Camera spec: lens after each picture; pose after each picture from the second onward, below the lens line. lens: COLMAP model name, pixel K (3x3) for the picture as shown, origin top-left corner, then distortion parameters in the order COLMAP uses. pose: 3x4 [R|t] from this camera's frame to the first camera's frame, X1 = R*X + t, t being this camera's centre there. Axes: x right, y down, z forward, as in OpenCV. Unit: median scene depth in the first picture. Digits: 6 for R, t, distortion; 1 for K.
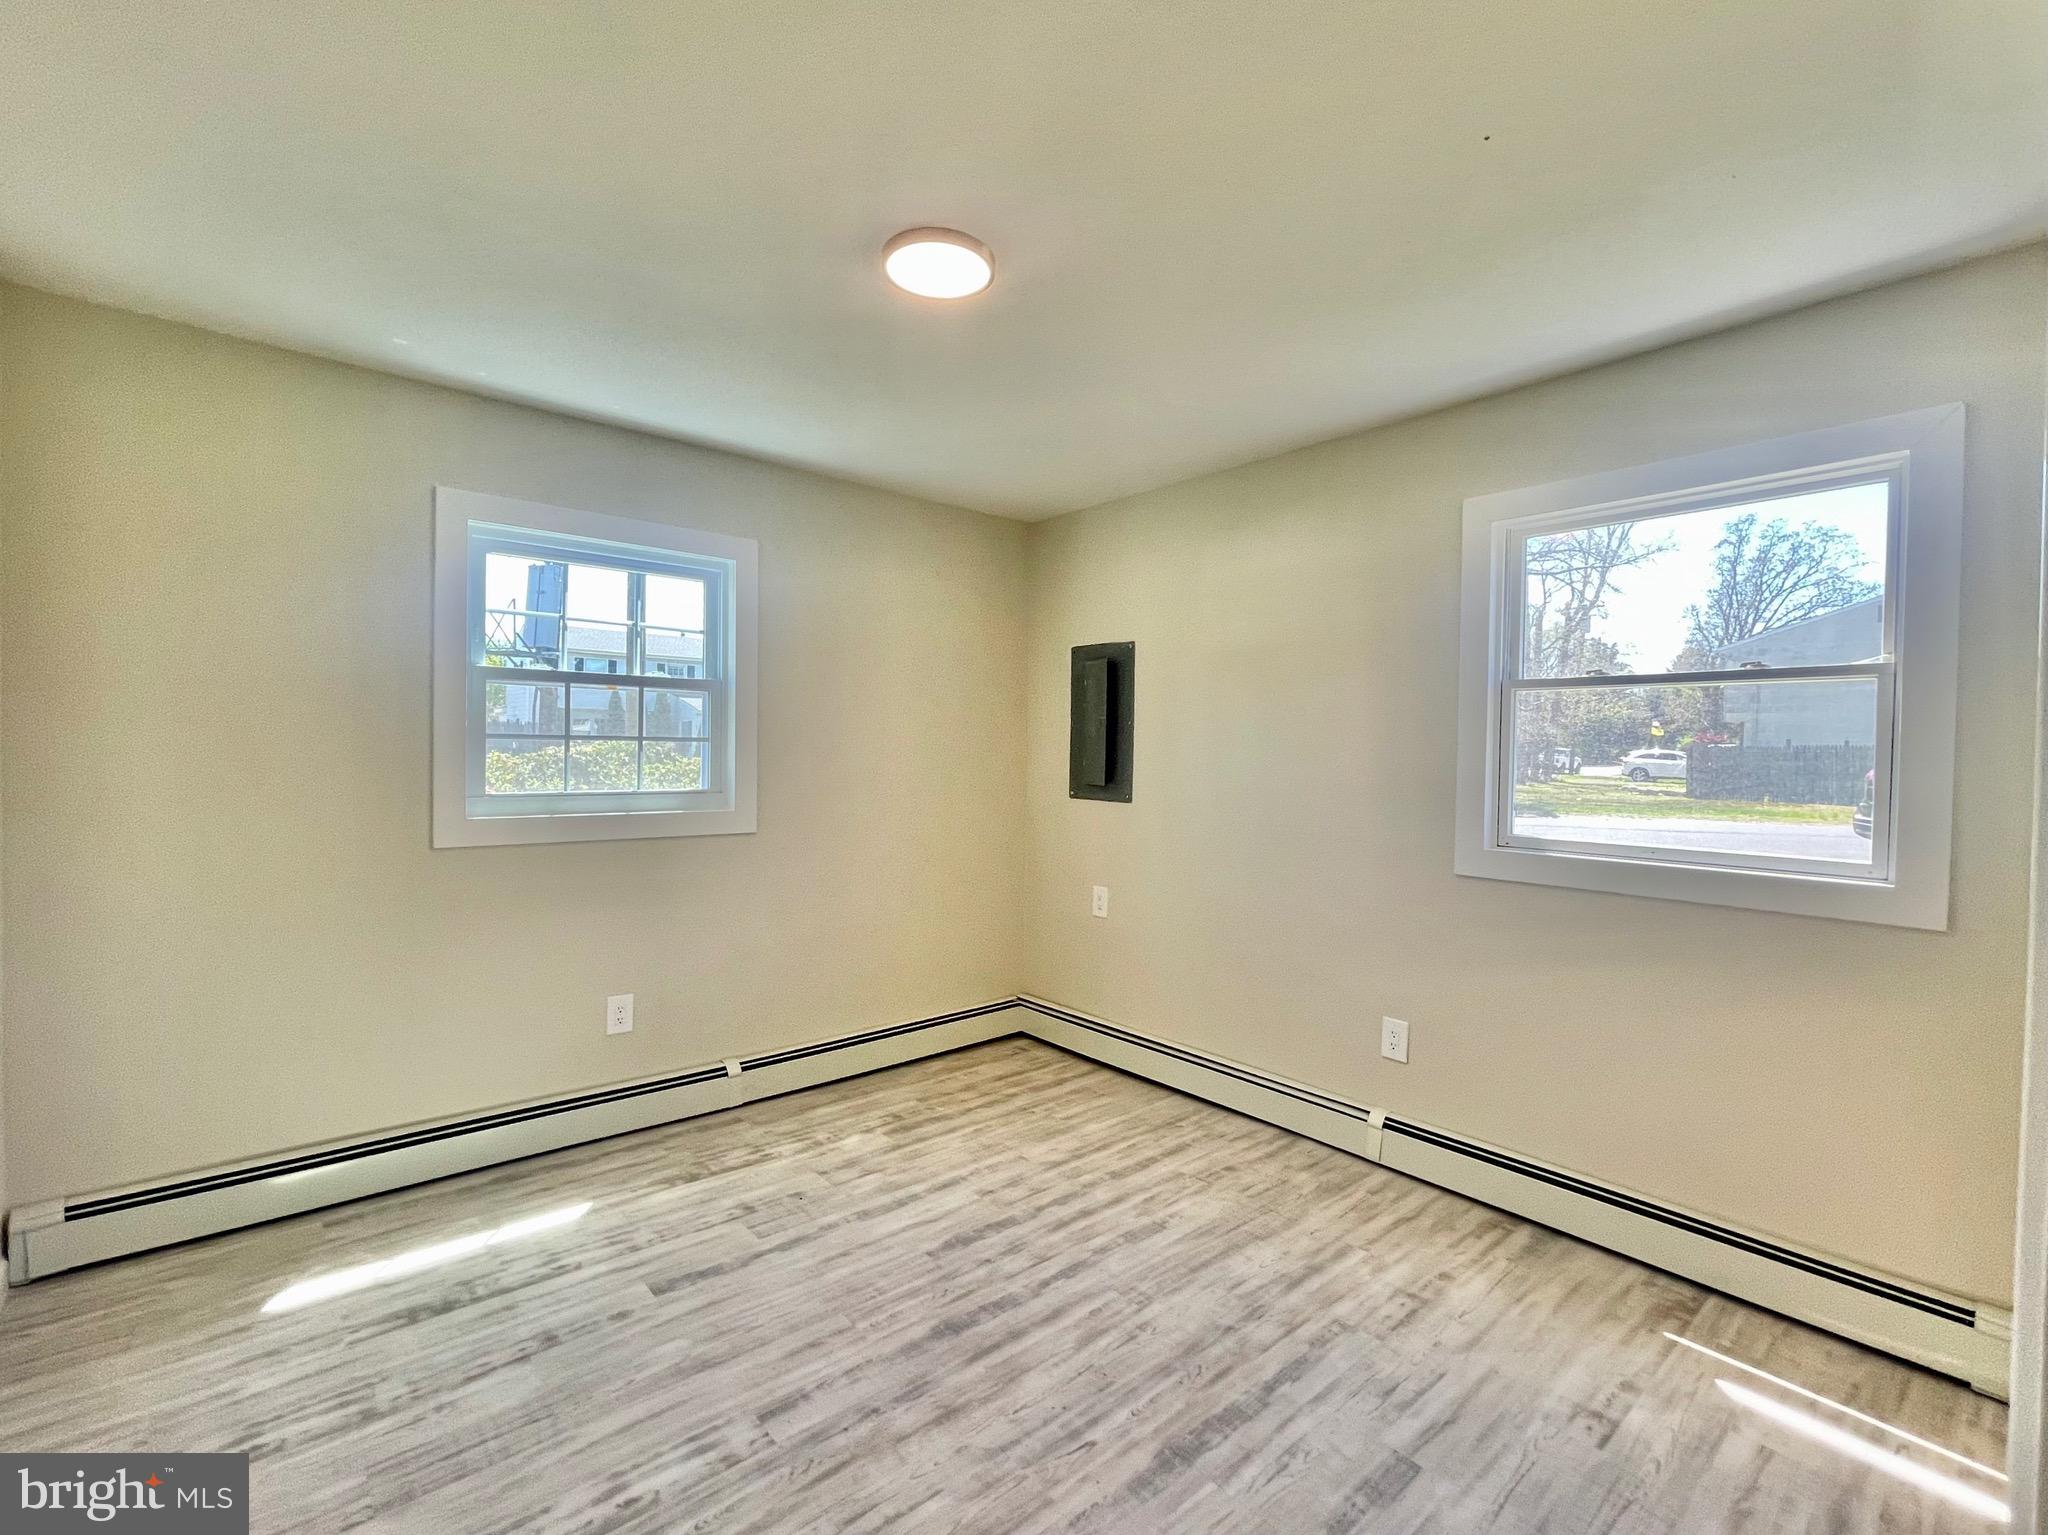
lens RADIAL K [[911.7, 0, 1024.0], [0, 911.7, 767.5], [0, 0, 1]] dist [0.001825, 0.000571]
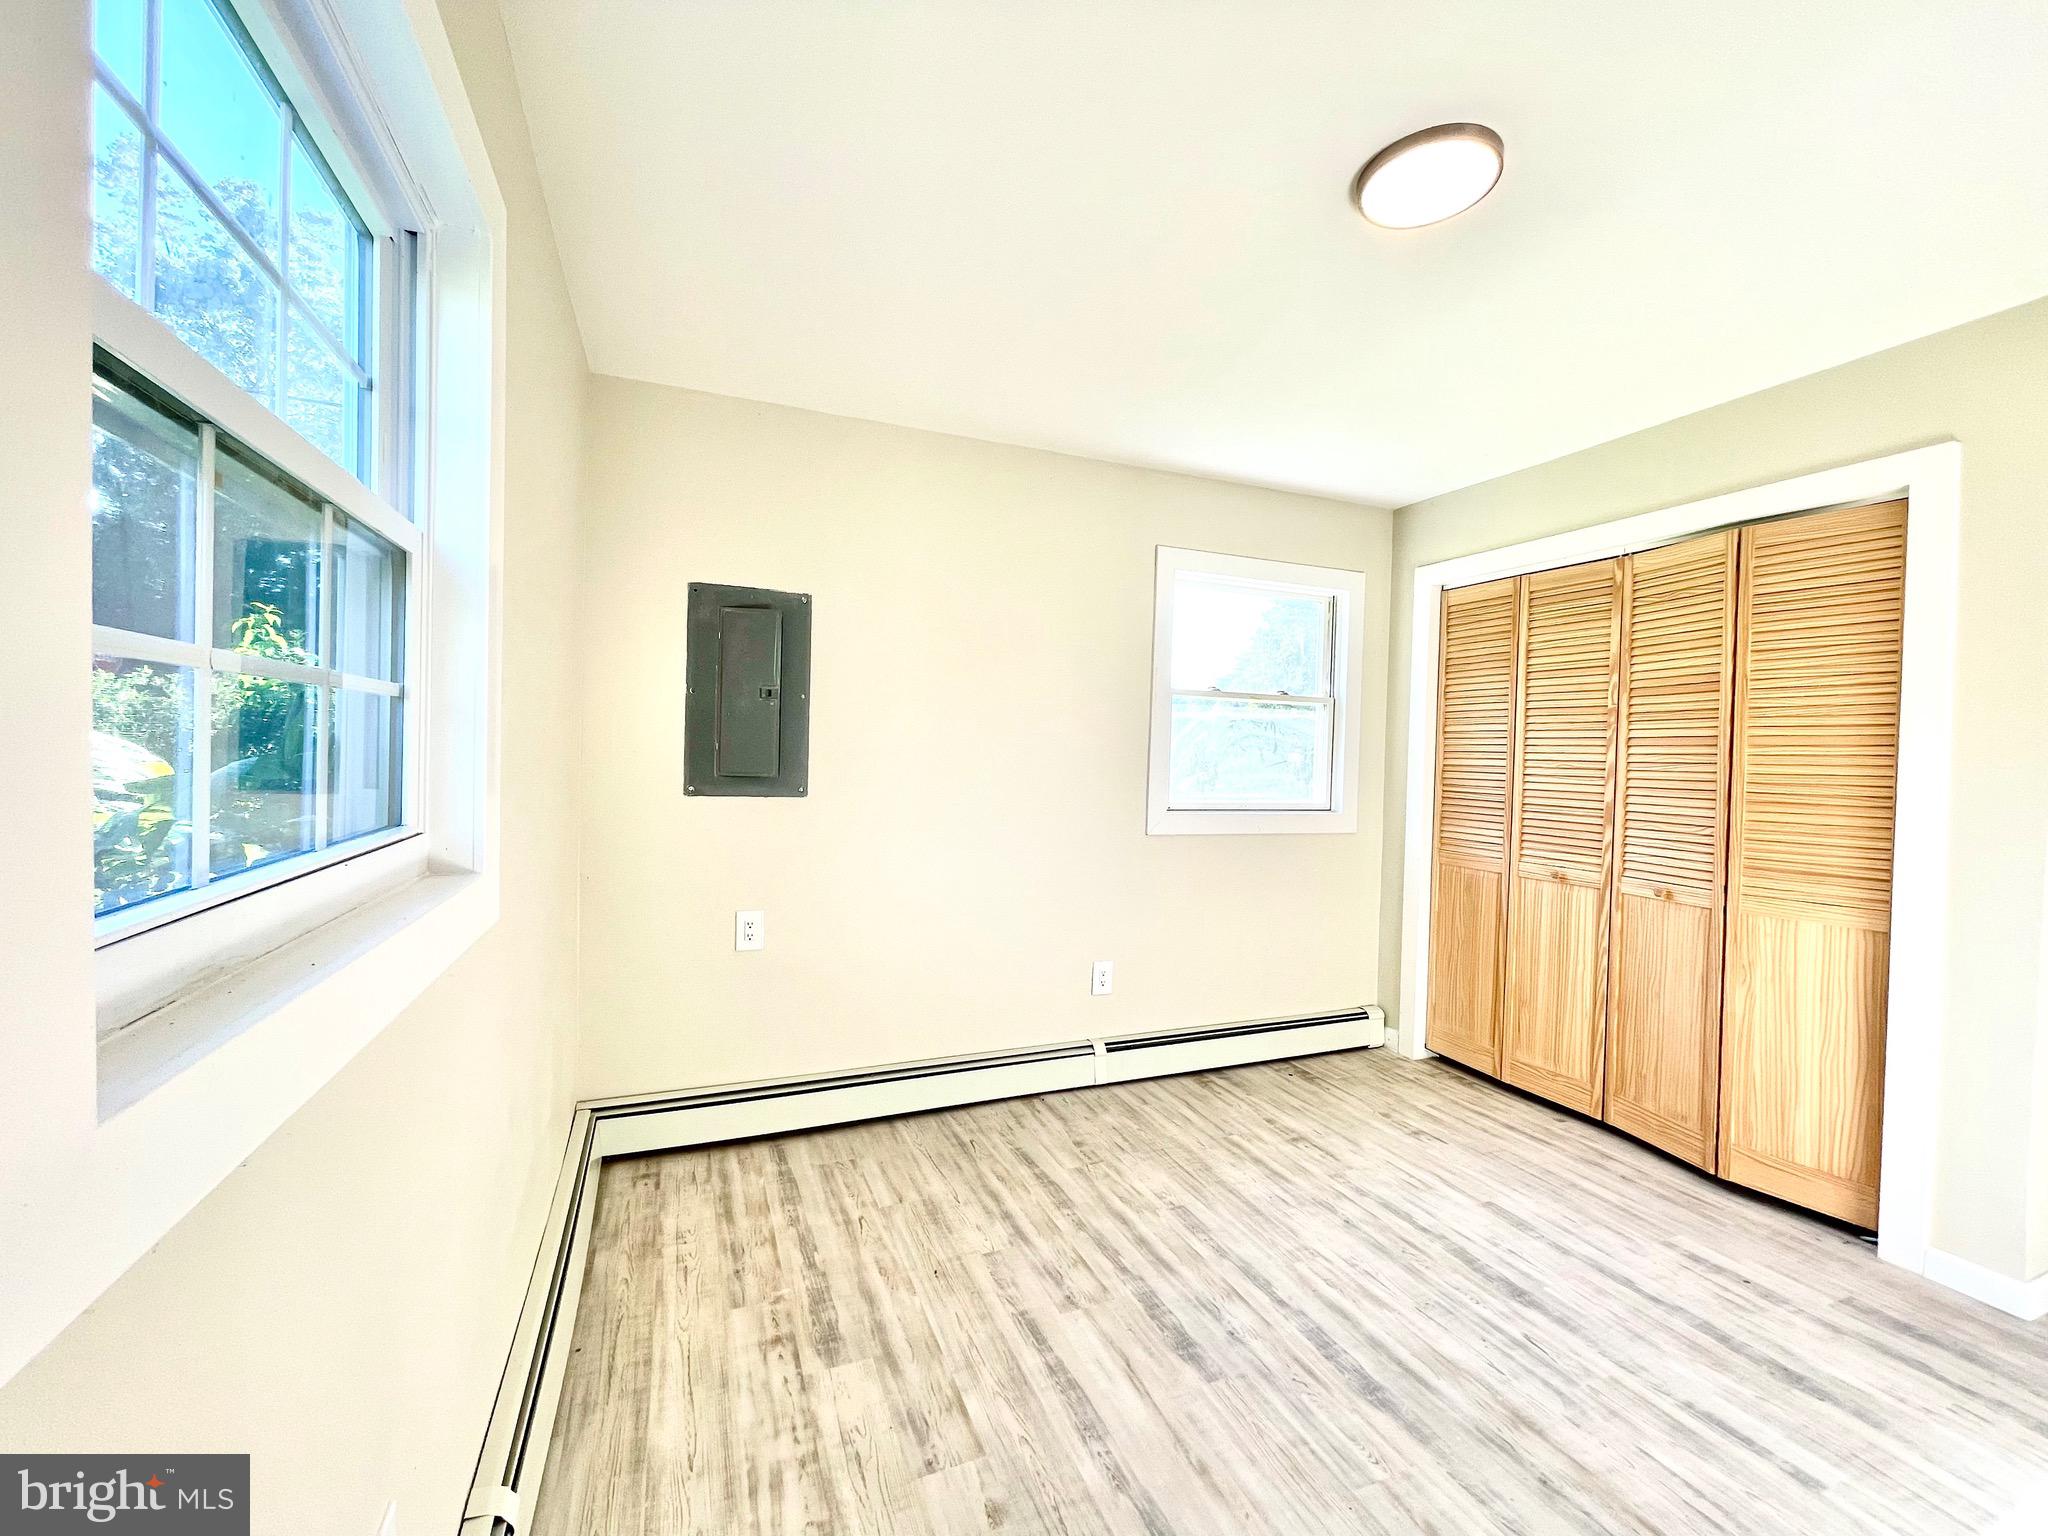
lens RADIAL K [[834.8, 0, 1021.3], [0, 834.8, 767.2], [0, 0, 1]] dist [-0.000799, 0.000233]
pose [[0.317306, -0.025253, 0.947987, -0.858927], [-0.003913, 0.999602, 0.027938, -0.013462], [-0.948315, -0.012575, 0.317081, 0.975210]]
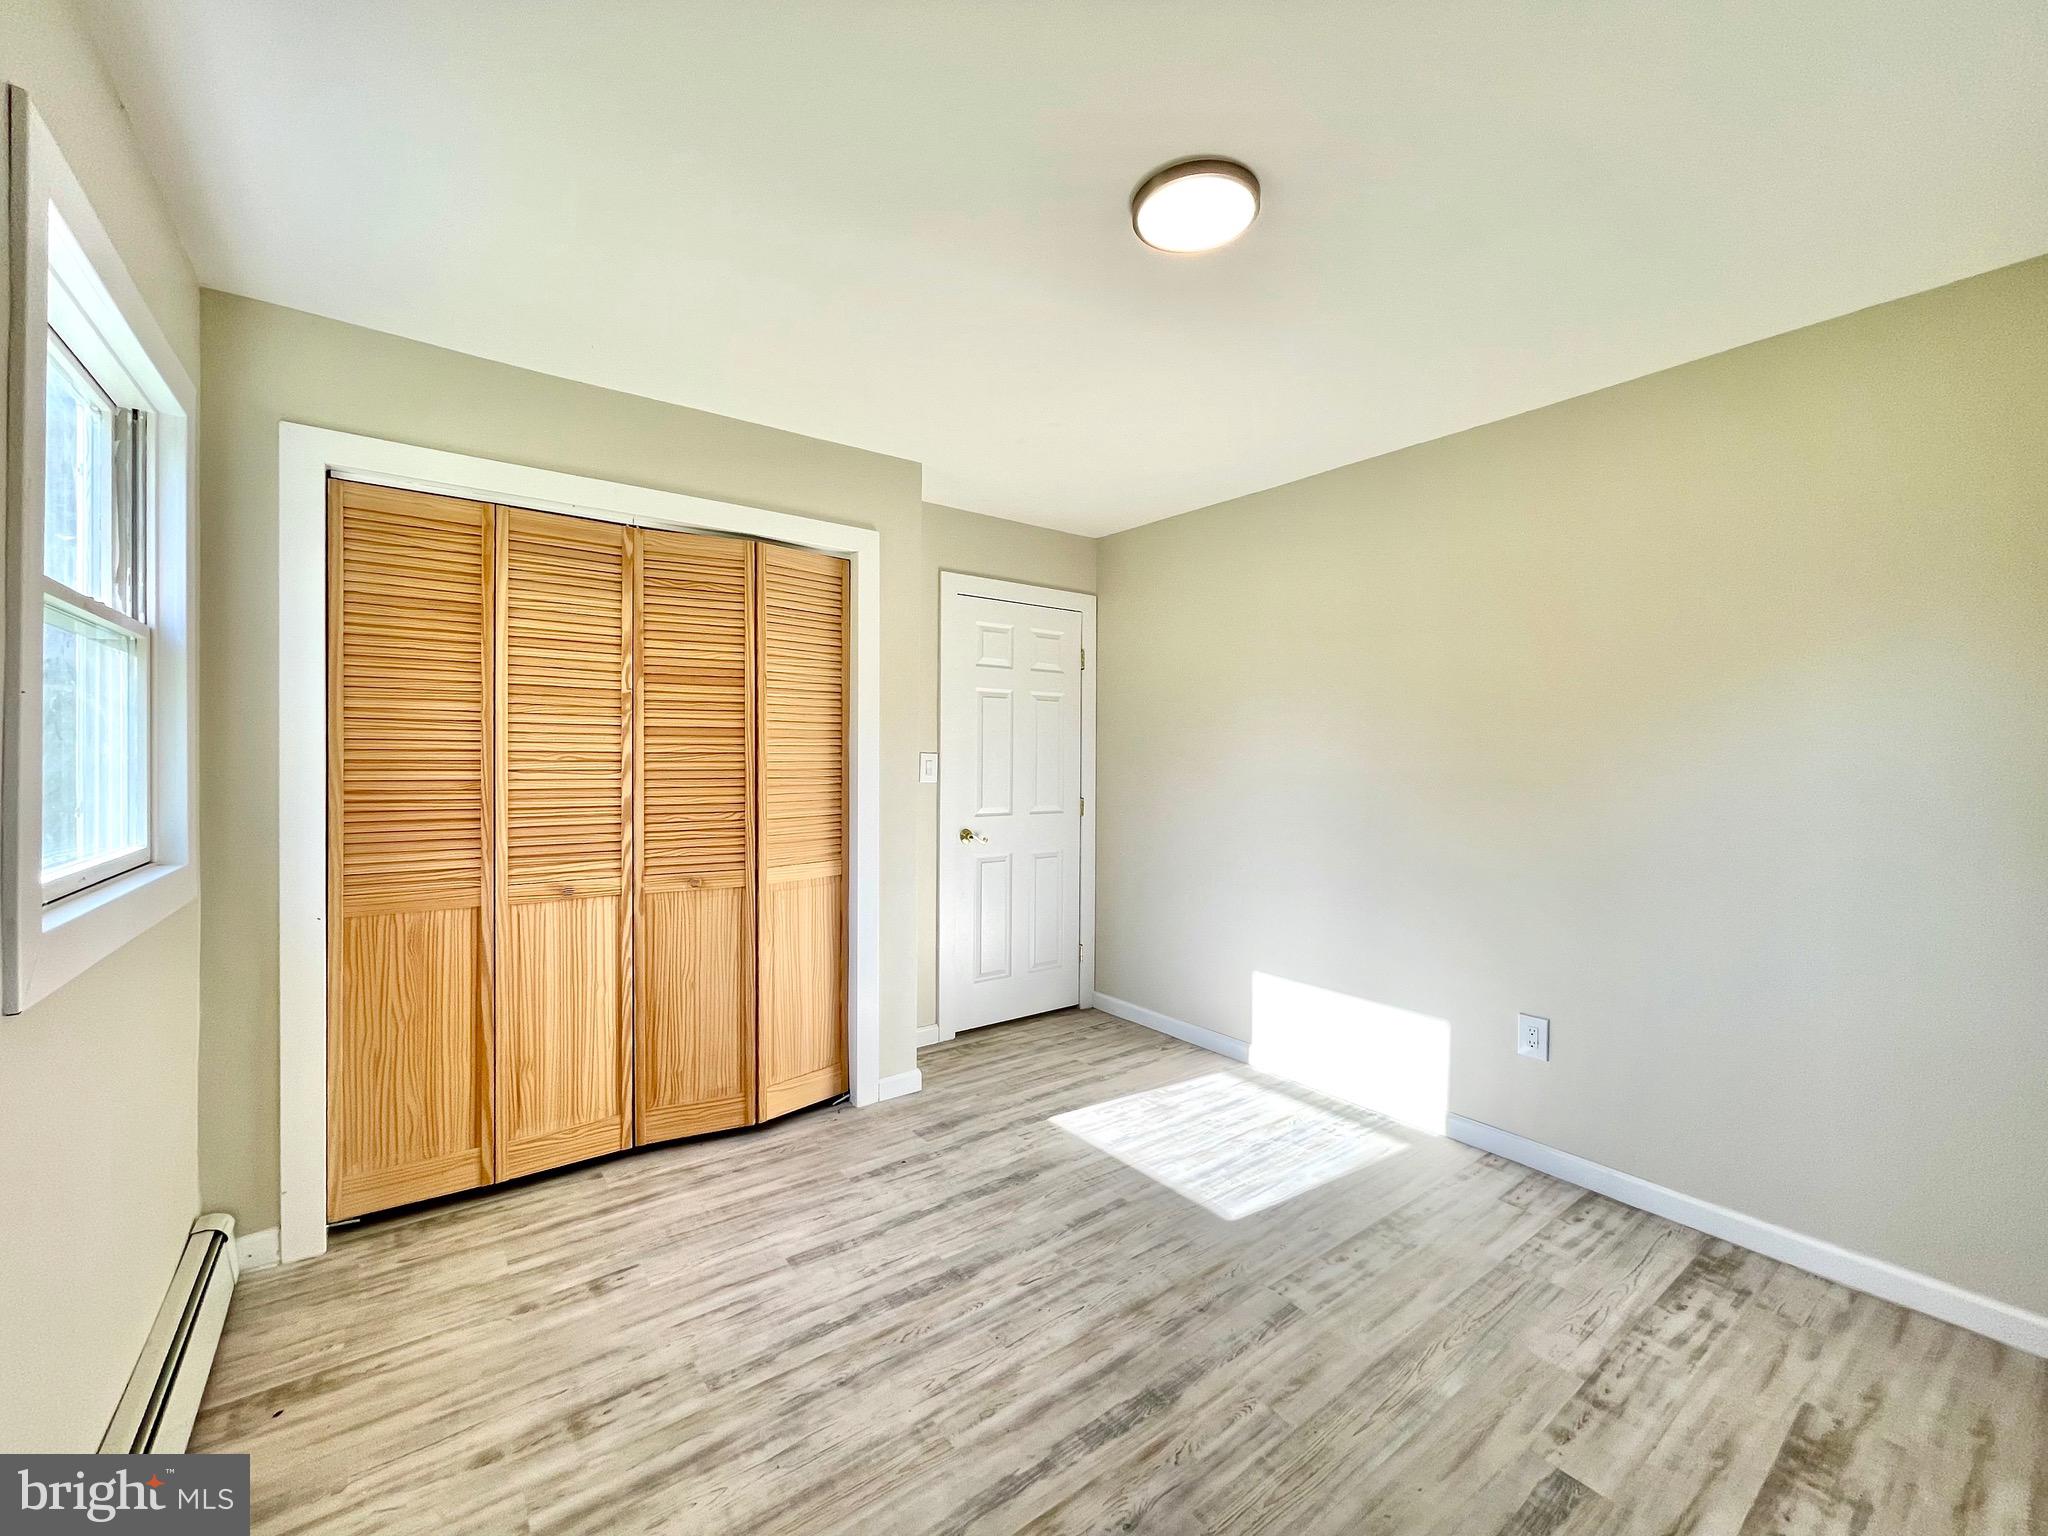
lens RADIAL K [[834.8, 0, 1021.3], [0, 834.8, 767.2], [0, 0, 1]] dist [-0.000799, 0.000233]
pose [[-0.997295, -0.023635, 0.069594, 0.008195], [-0.021546, 0.999299, 0.030608, -0.016487], [-0.070269, 0.029026, -0.997106, 1.632491]]
